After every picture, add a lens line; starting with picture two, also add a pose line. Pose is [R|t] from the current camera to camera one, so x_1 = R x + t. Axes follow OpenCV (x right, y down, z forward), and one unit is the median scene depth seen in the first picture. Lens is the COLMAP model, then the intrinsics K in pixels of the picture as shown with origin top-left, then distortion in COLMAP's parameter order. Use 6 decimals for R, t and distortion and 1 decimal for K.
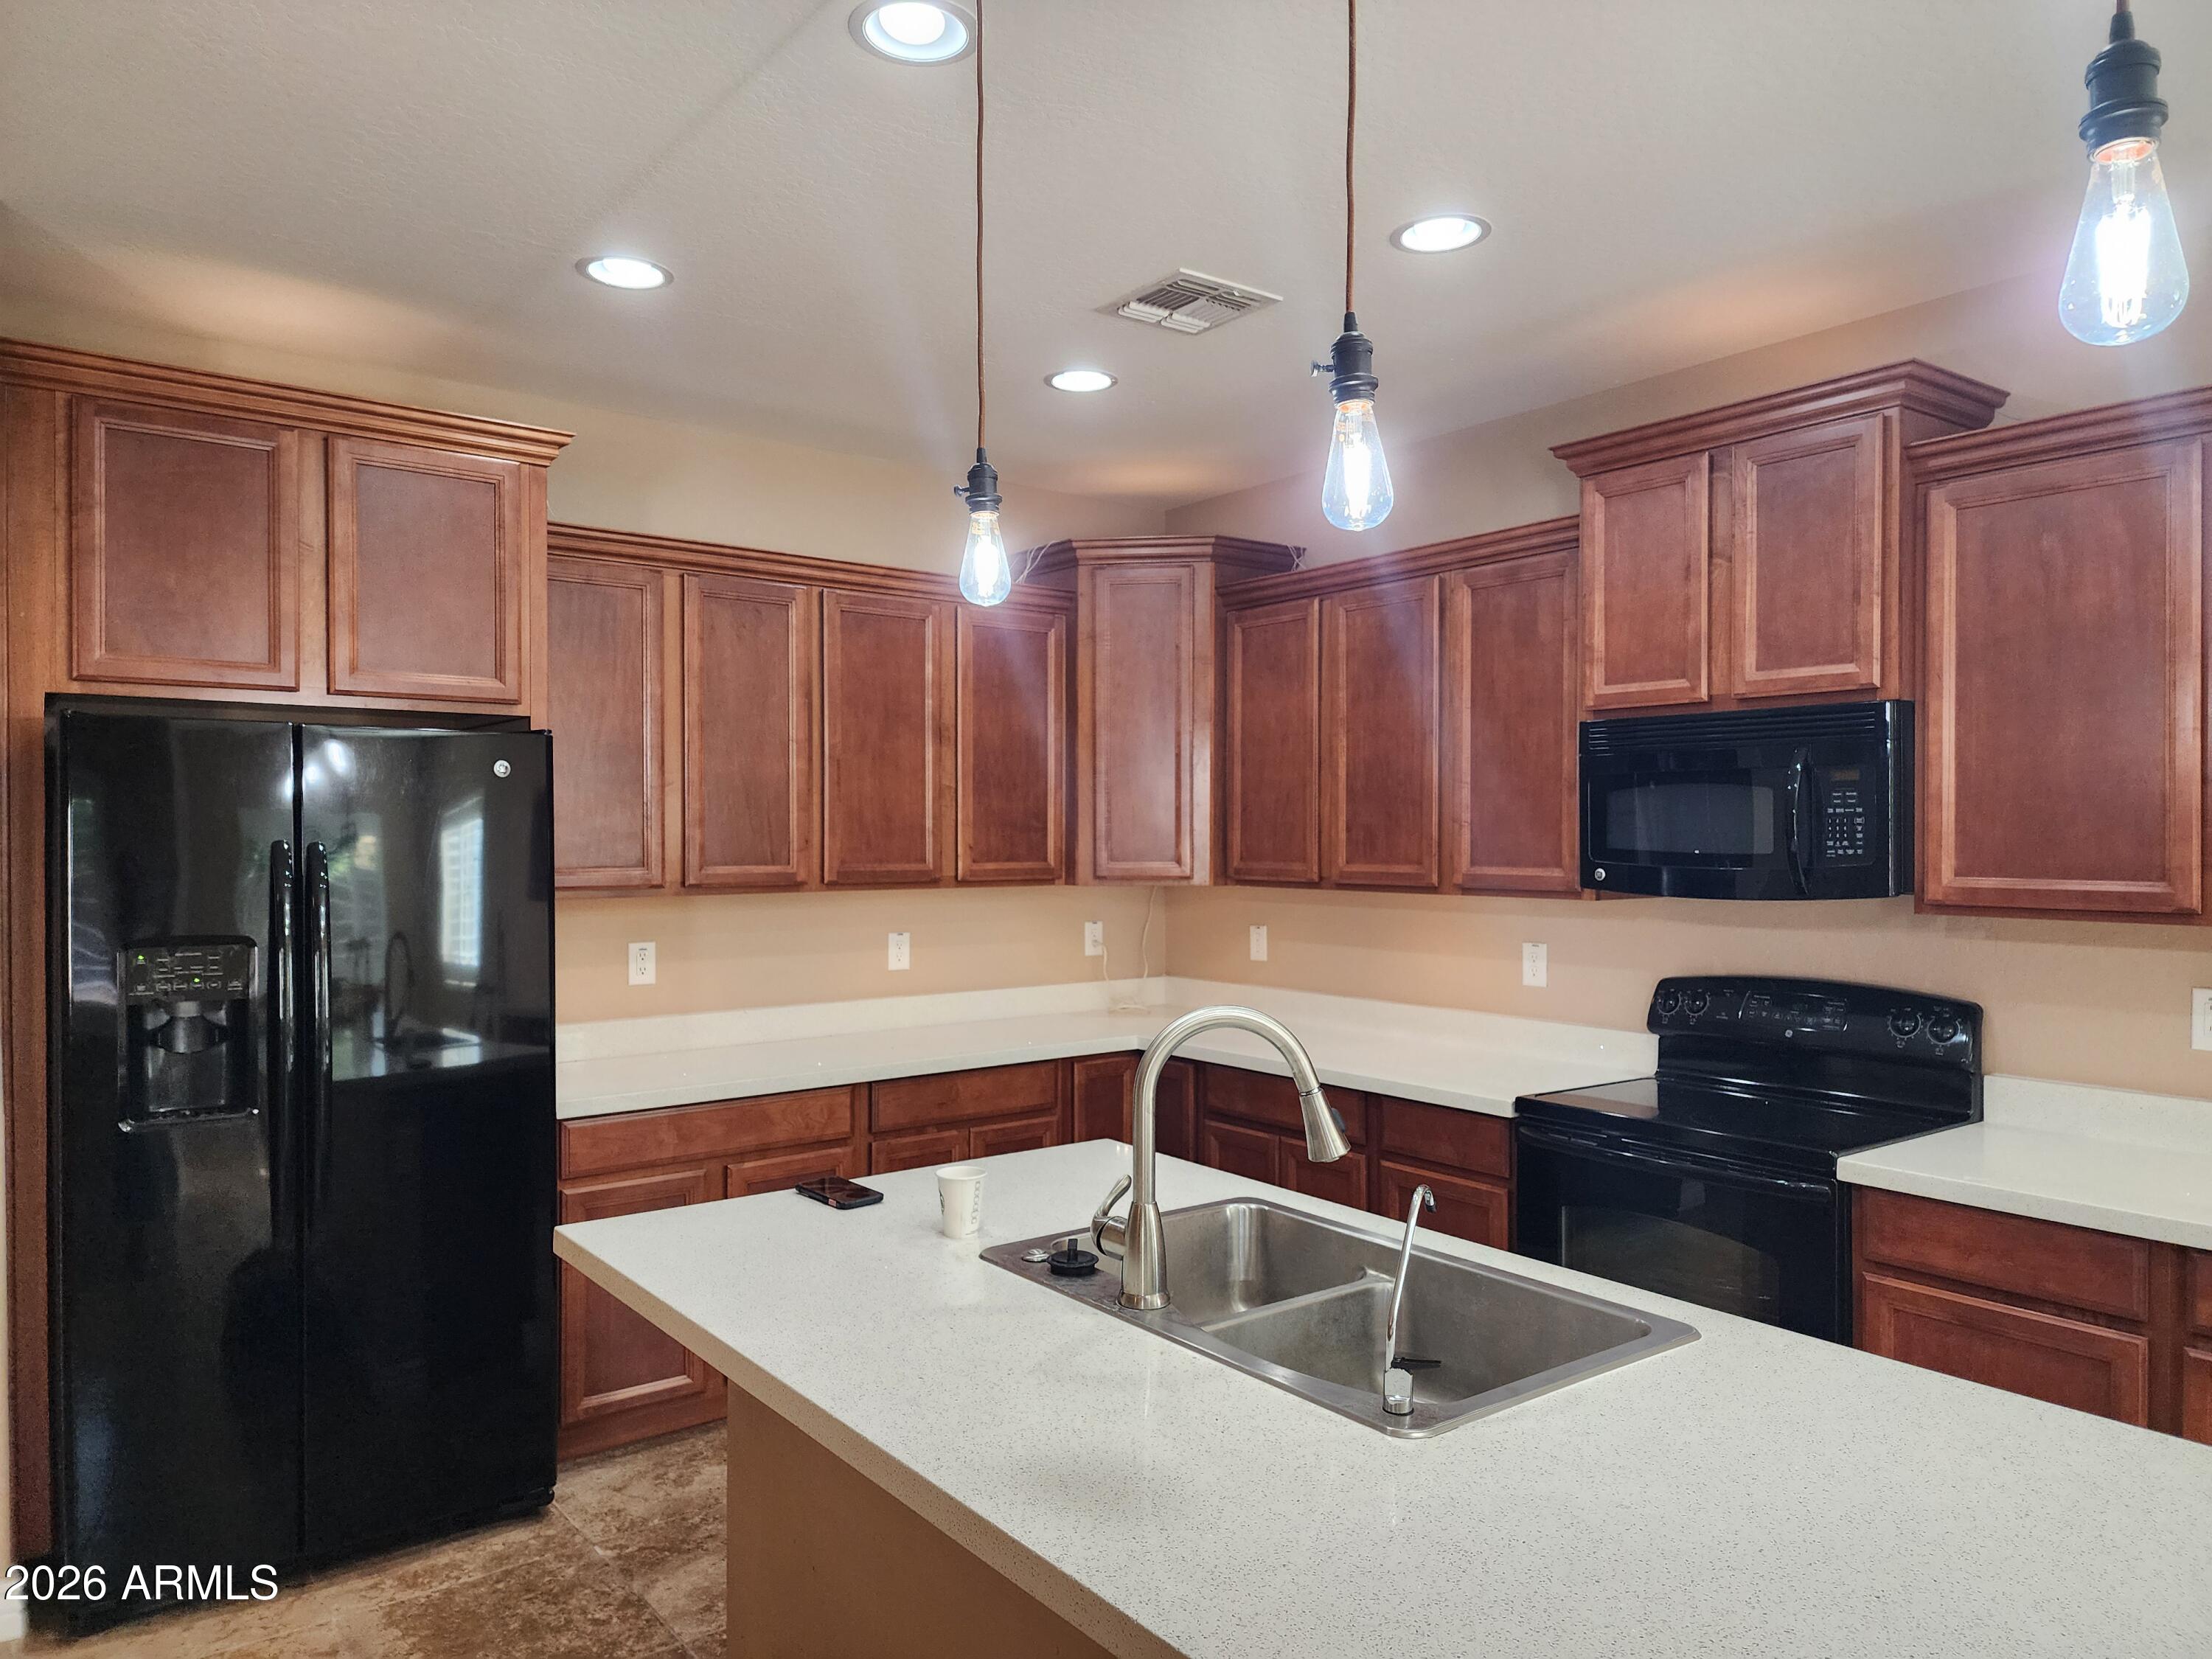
lens RADIAL K [[1483.4, 0, 1106.0], [0, 1483.4, 829.5], [0, 0, 1]] dist [0.053737, -0.002964]
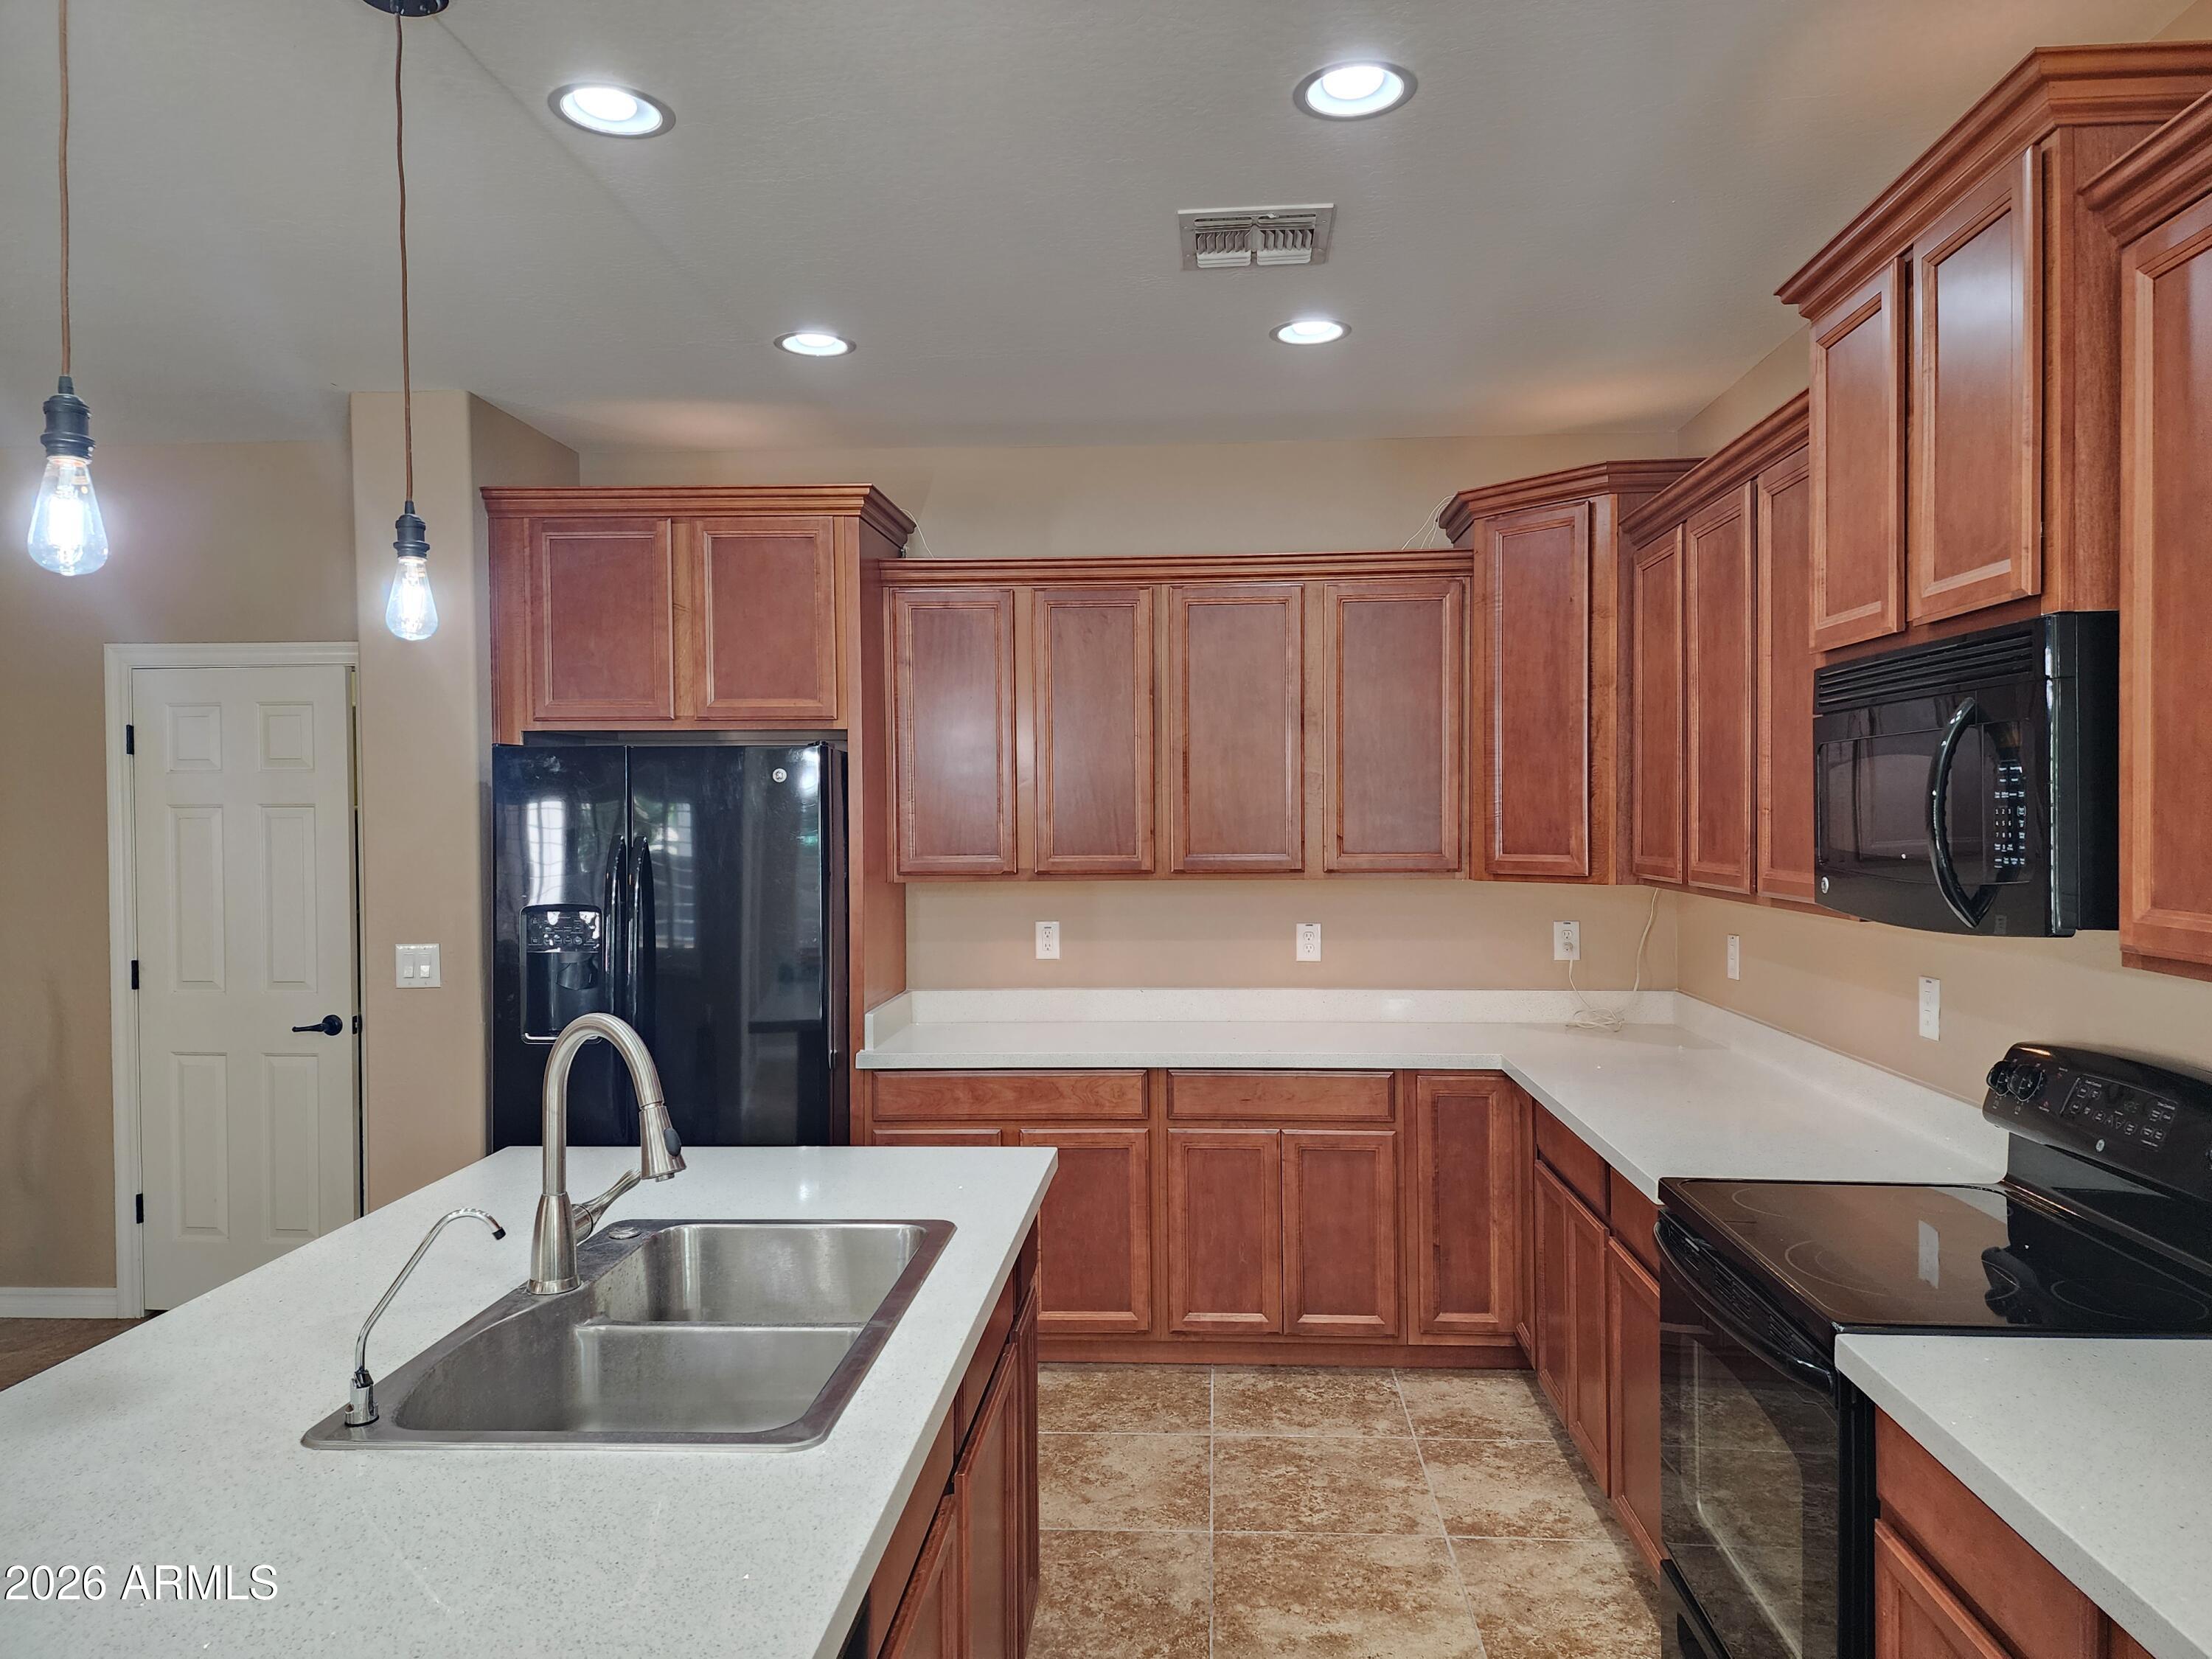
lens RADIAL K [[1474.1, 0, 1119.1], [0, 1474.1, 824.7], [0, 0, 1]] dist [0.162838, -0.179245]
pose [[0.756035, -0.000359, -0.654531, 0.520183], [0.008796, 0.999915, 0.009612, -0.008015], [0.654472, -0.013025, 0.755974, 0.230640]]
